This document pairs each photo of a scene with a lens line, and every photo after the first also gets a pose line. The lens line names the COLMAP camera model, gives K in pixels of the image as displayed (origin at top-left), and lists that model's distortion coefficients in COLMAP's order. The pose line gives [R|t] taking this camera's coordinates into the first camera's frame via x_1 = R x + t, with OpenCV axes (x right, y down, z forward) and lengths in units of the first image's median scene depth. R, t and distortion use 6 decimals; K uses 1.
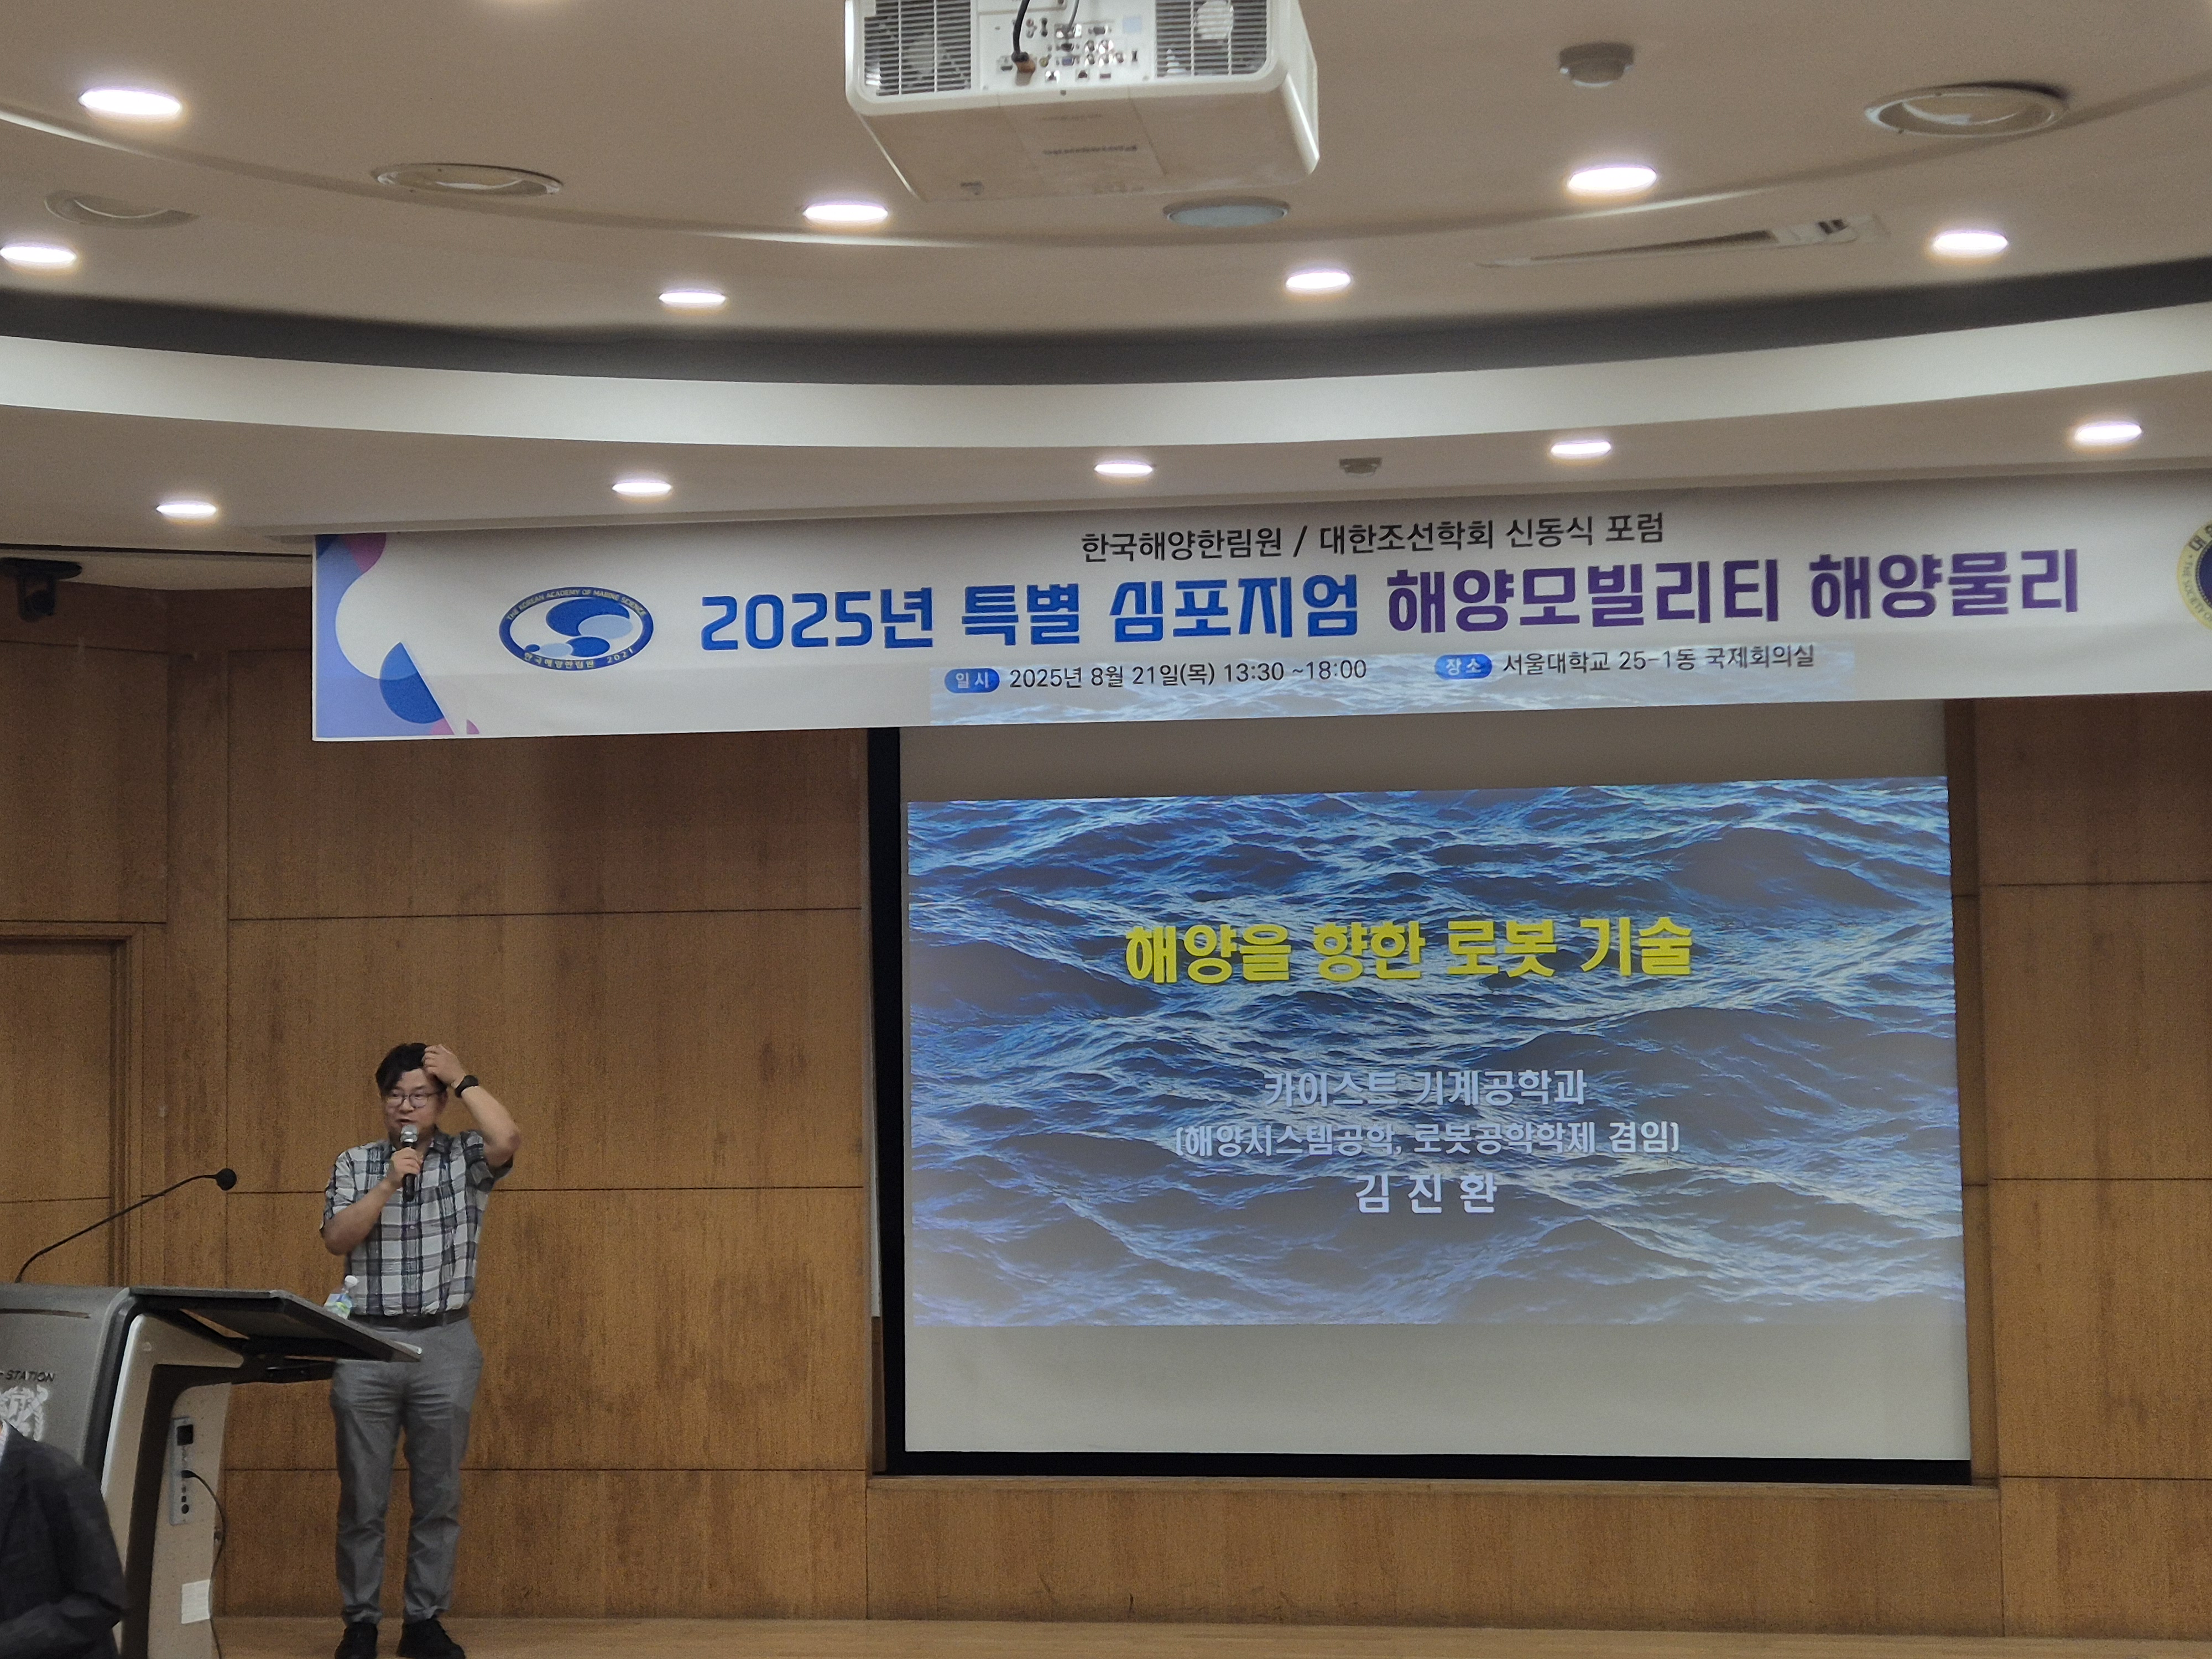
lens RADIAL K [[3695.9, 0, 1088.0], [0, 3695.9, 843.2], [0, 0, 1]] dist [0.087458, 0.000000]
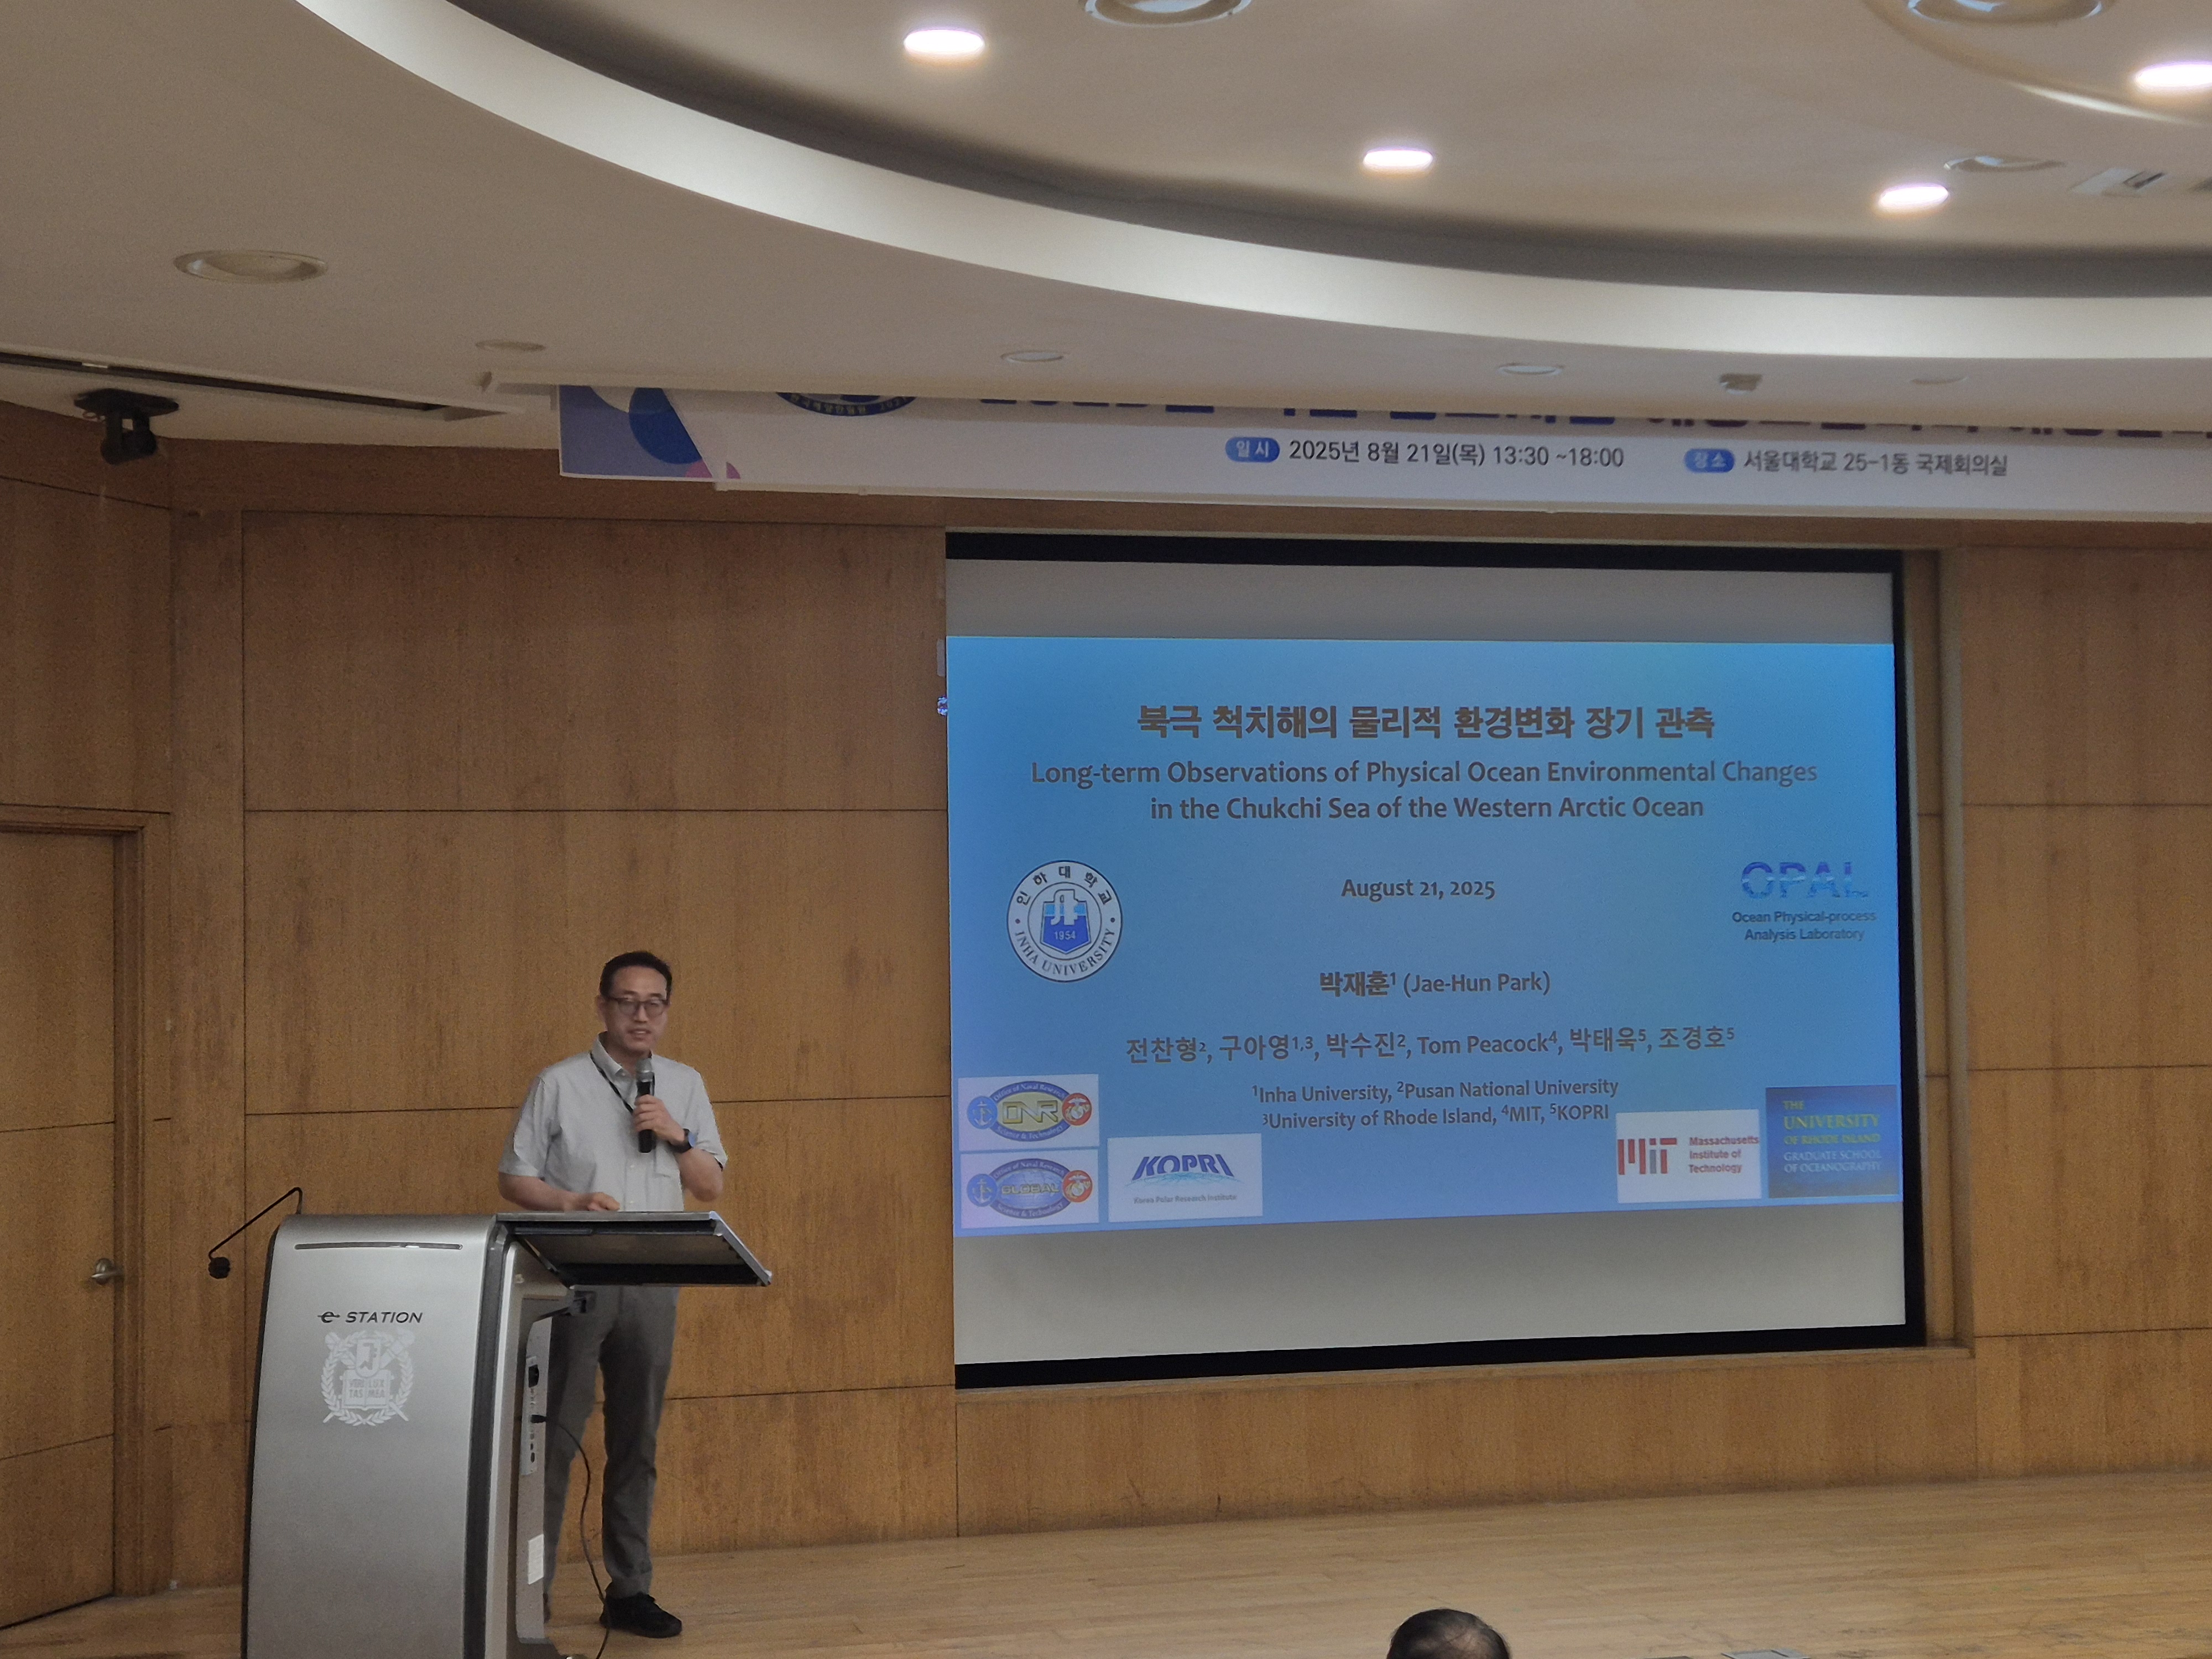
lens RADIAL K [[3434.4, 0, 1119.5], [0, 3434.4, 860.0], [0, 0, 1]] dist [0.089587, 0.000000]
pose [[0.913057, 0.010925, 0.407686, -0.401950], [-0.020198, 0.999626, 0.018446, 0.013795], [-0.407332, -0.025077, 0.912936, 0.163192]]
